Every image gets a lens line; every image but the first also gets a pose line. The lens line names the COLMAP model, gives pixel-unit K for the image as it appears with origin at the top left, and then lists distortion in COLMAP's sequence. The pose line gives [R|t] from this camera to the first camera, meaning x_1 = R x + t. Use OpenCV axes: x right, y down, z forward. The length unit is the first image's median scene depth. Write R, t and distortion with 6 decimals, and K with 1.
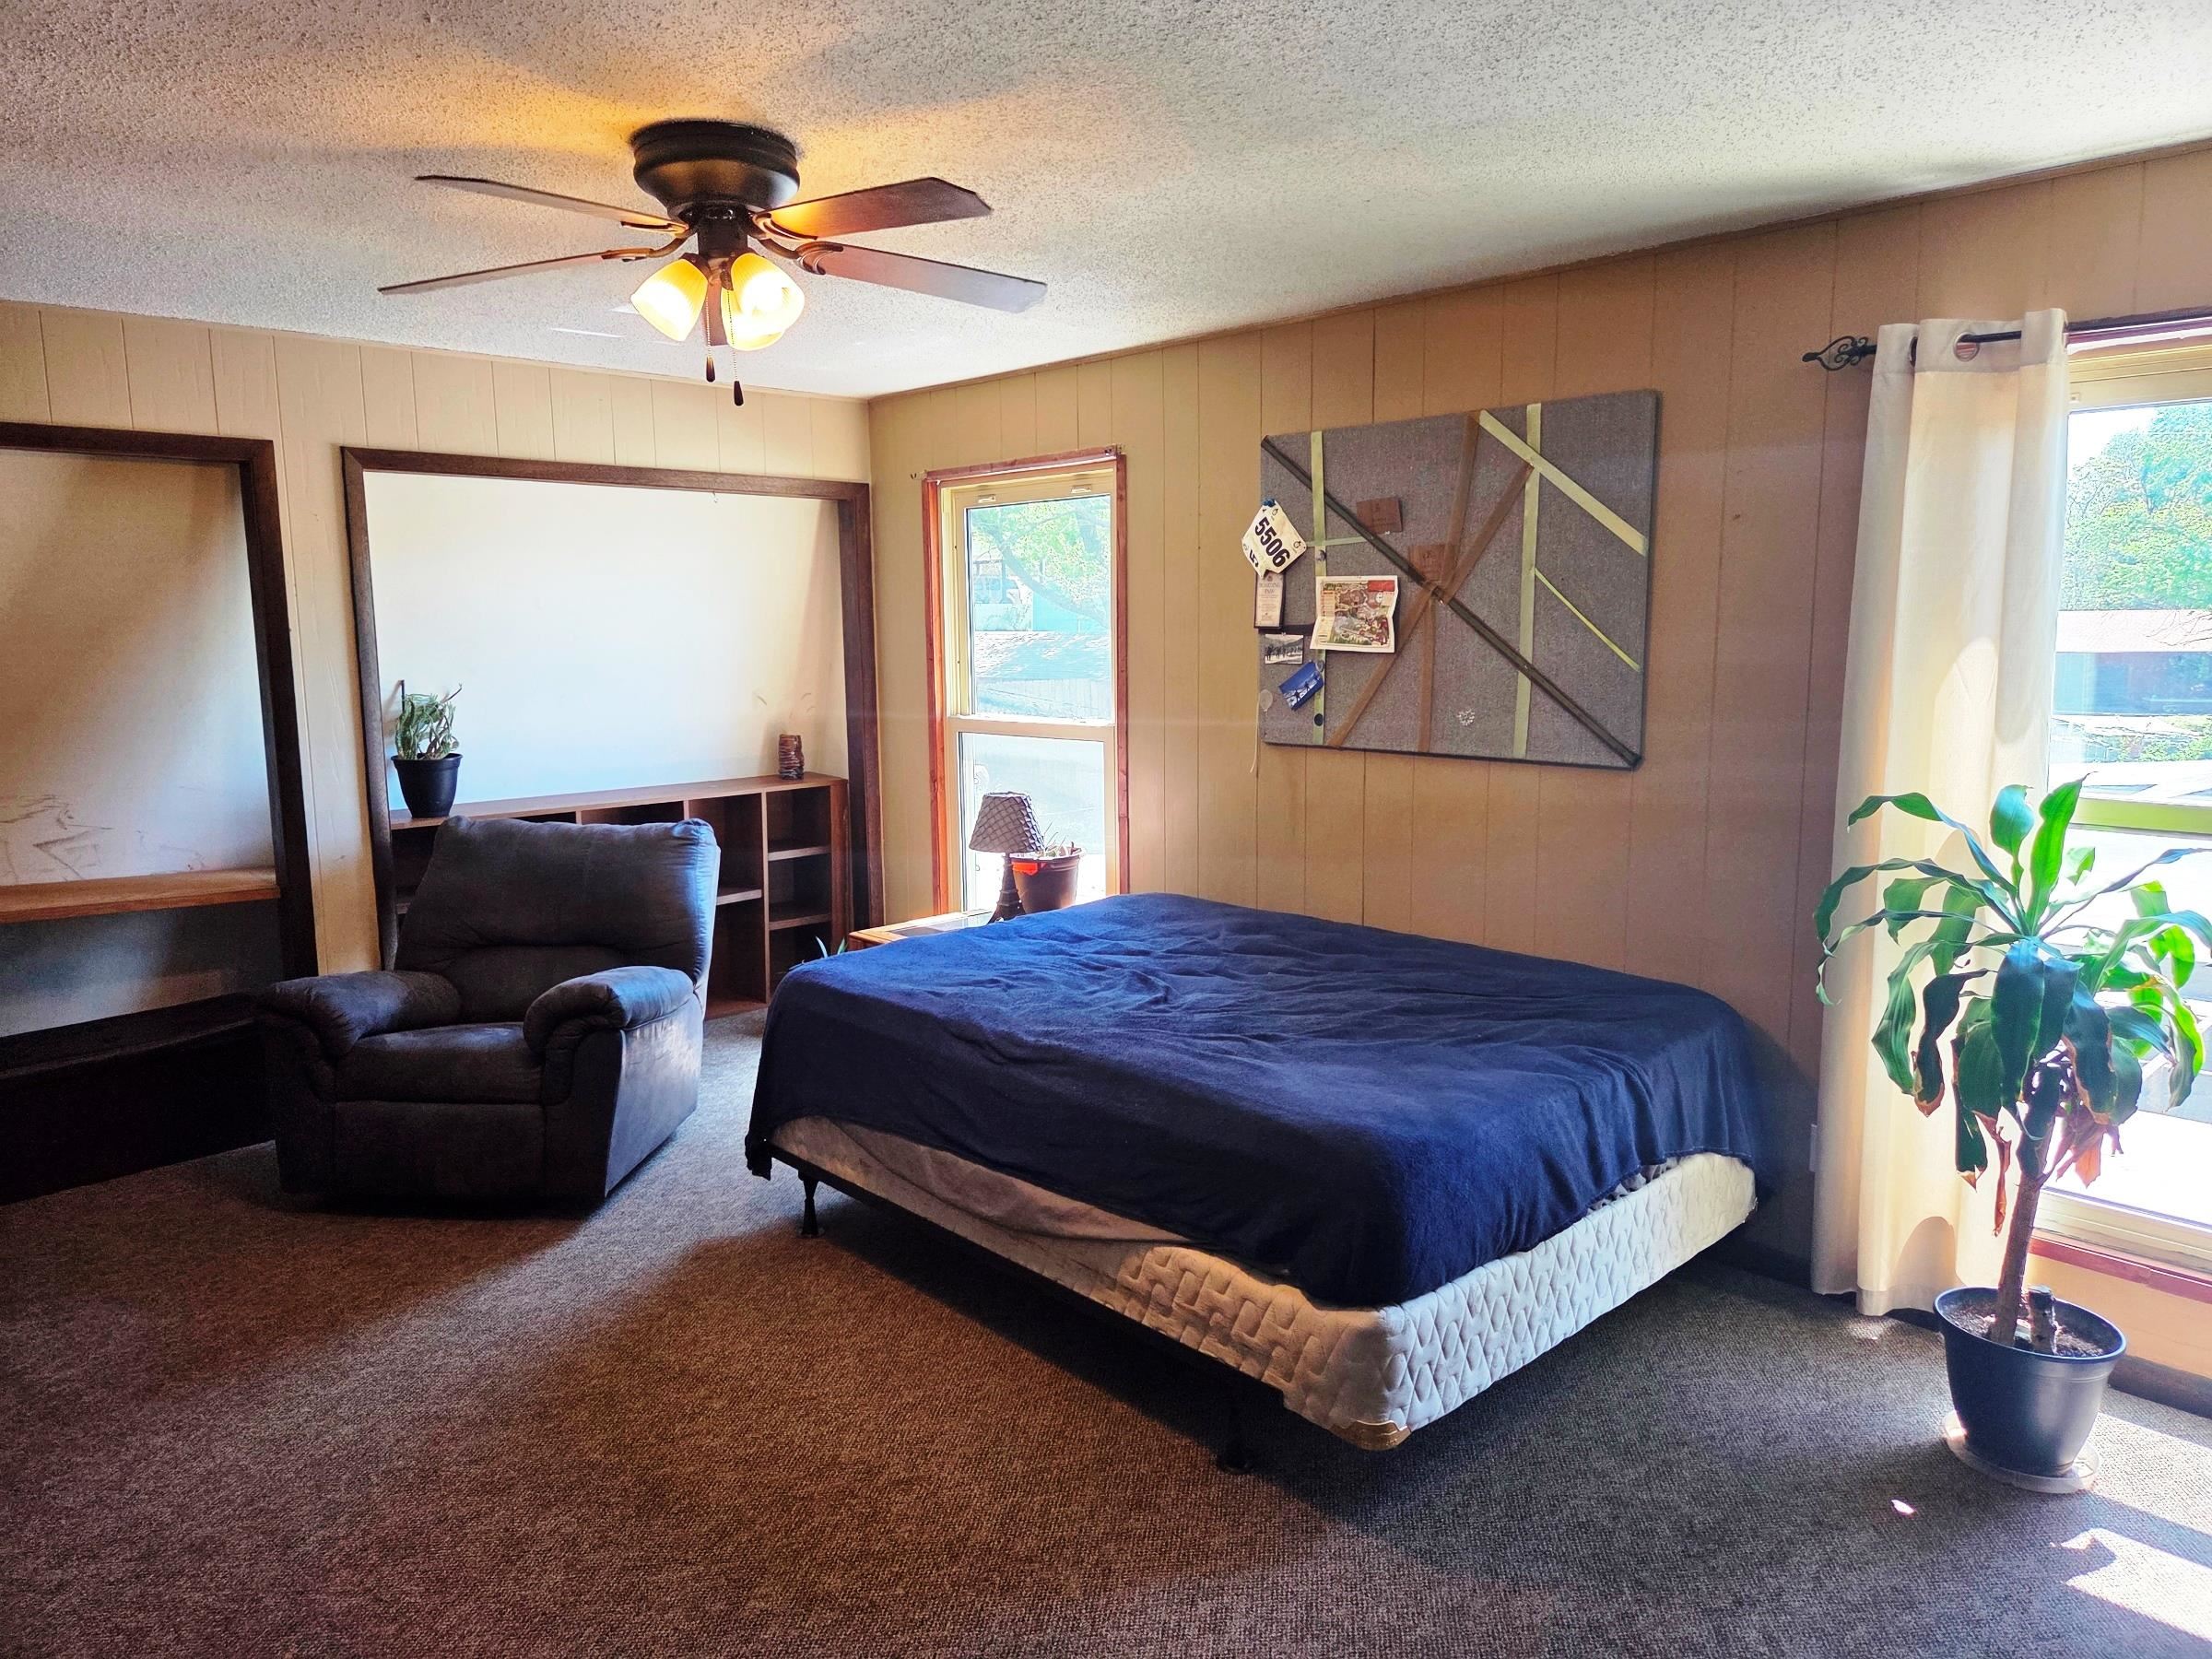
lens RADIAL K [[1491.3, 0, 1089.9], [0, 1491.3, 823.5], [0, 0, 1]] dist [0.064849, -0.057475]
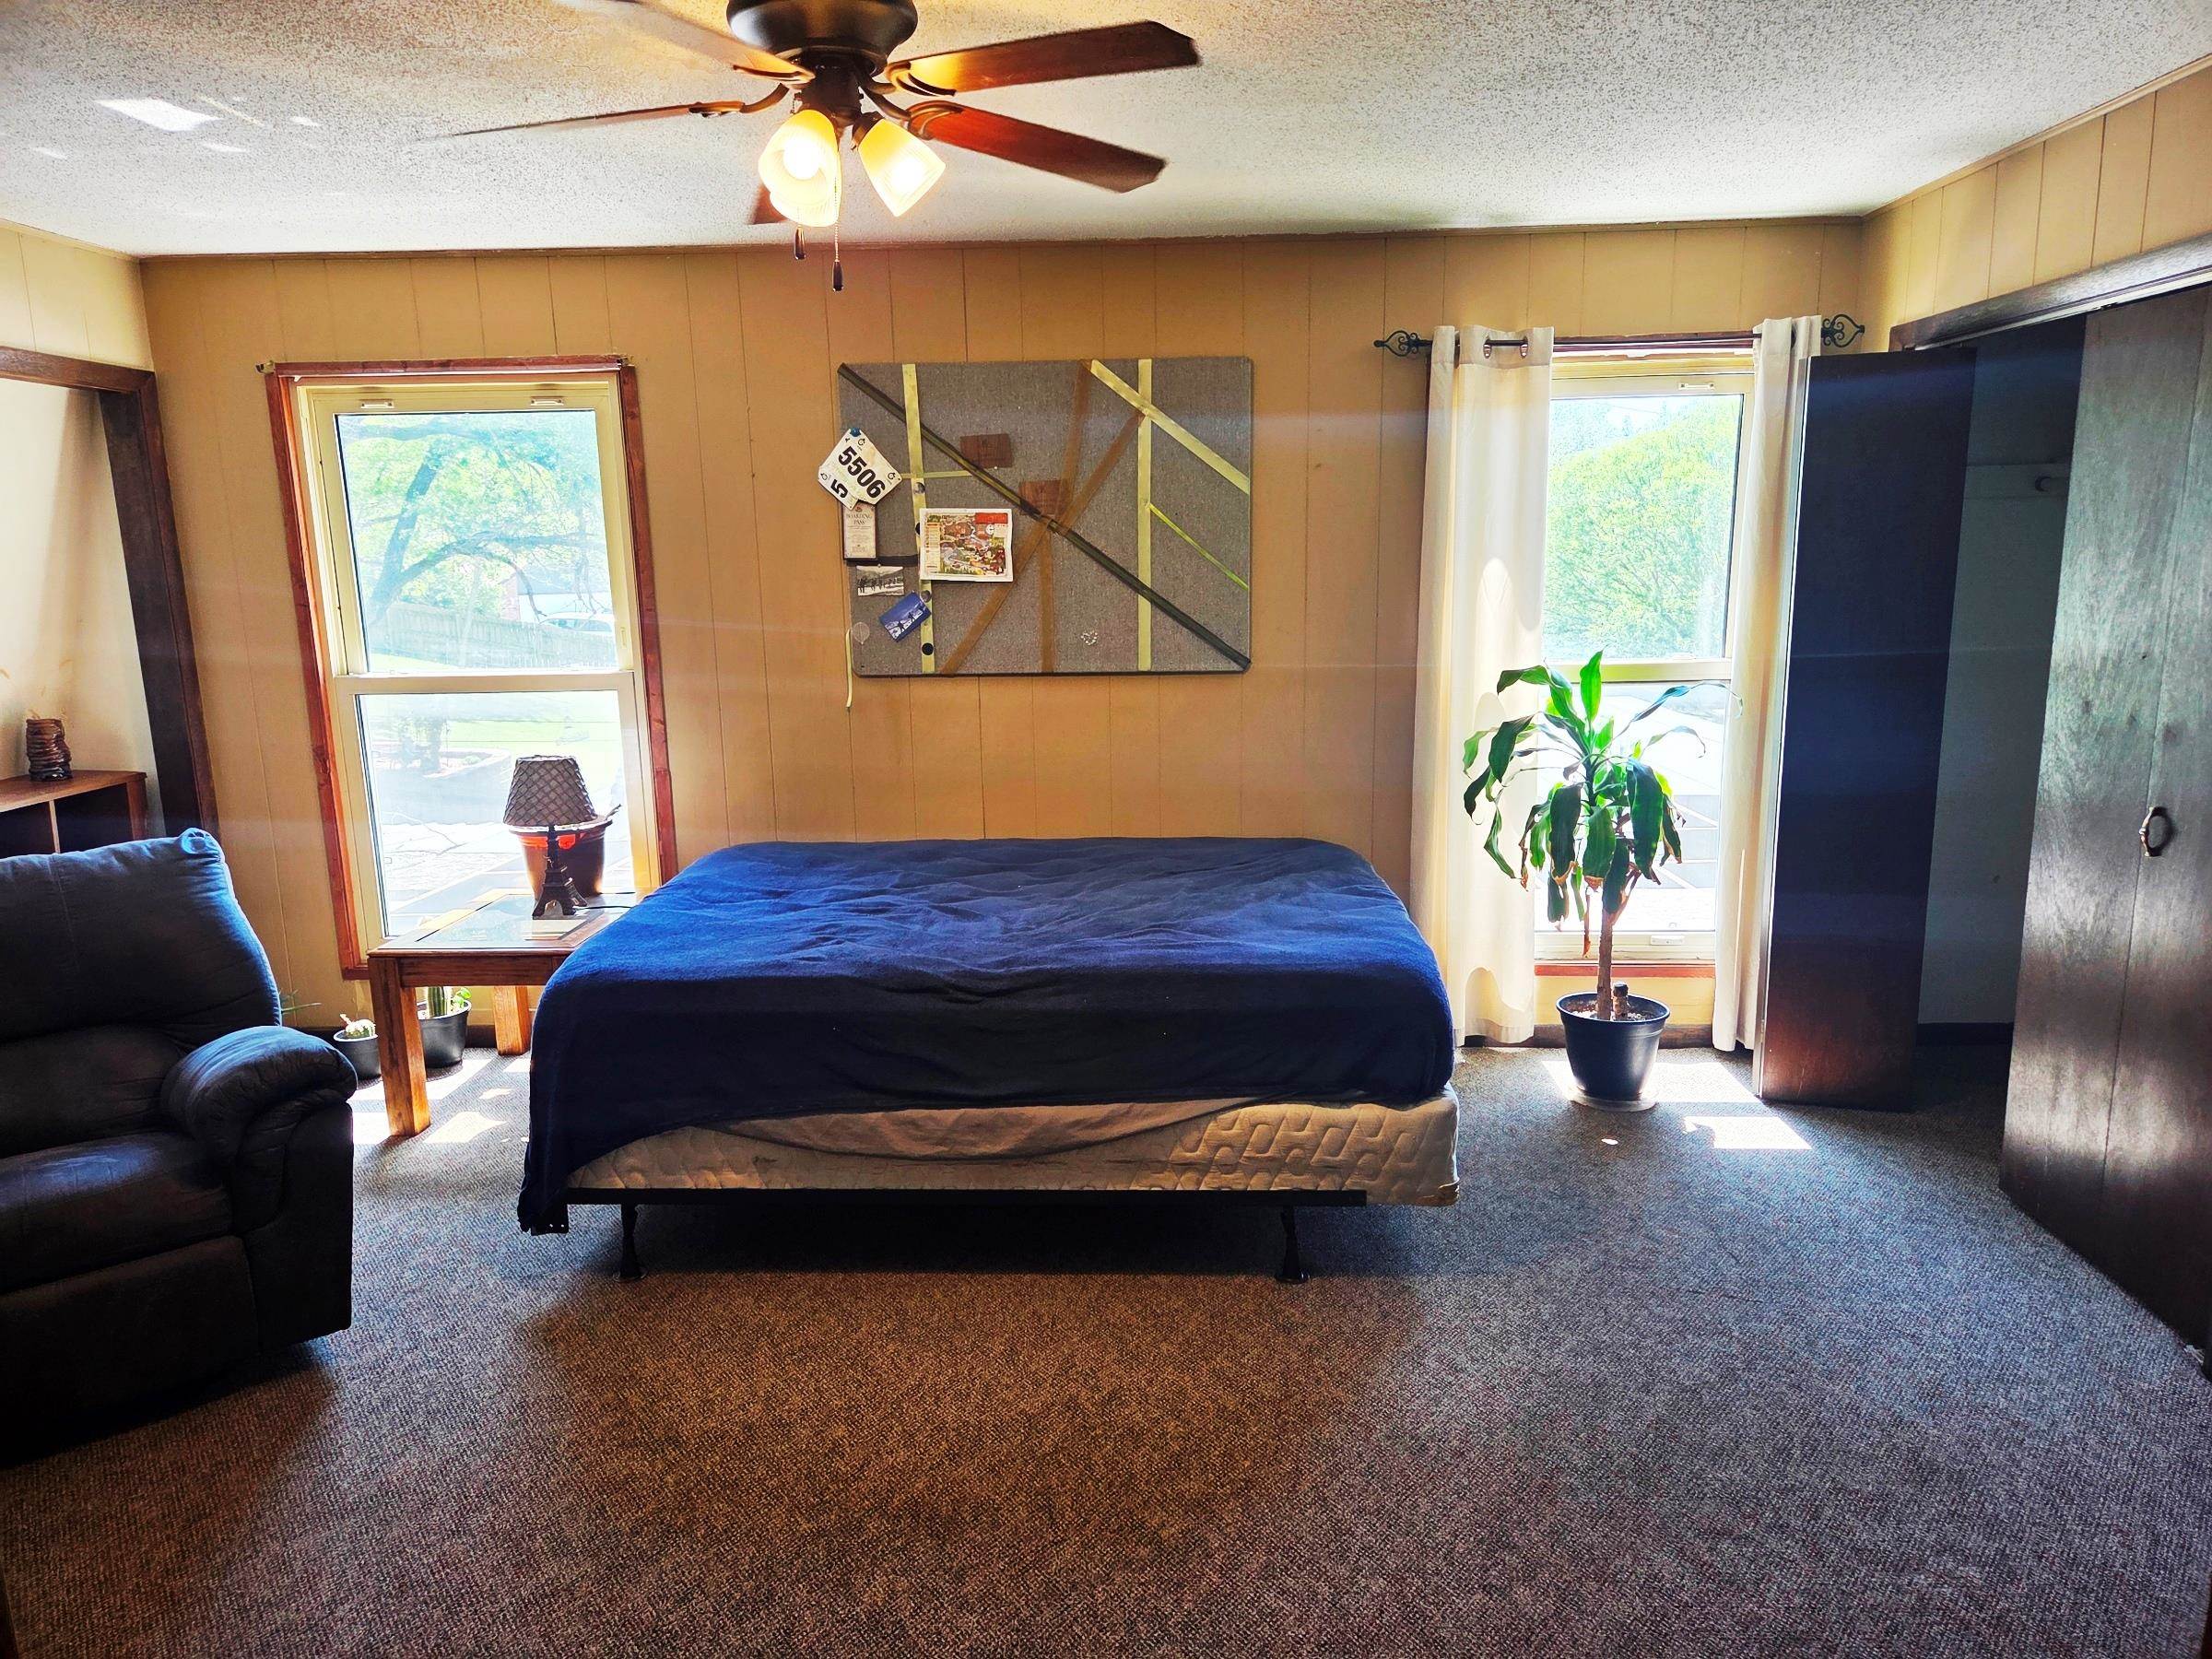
lens RADIAL K [[1491.3, 0, 1106.9], [0, 1491.3, 847.0], [0, 0, 1]] dist [0.064849, -0.057475]
pose [[0.708441, -0.140573, 0.691629, -0.575903], [0.107225, 0.990026, 0.091390, -0.017697], [-0.697578, 0.009415, 0.716447, 0.204629]]
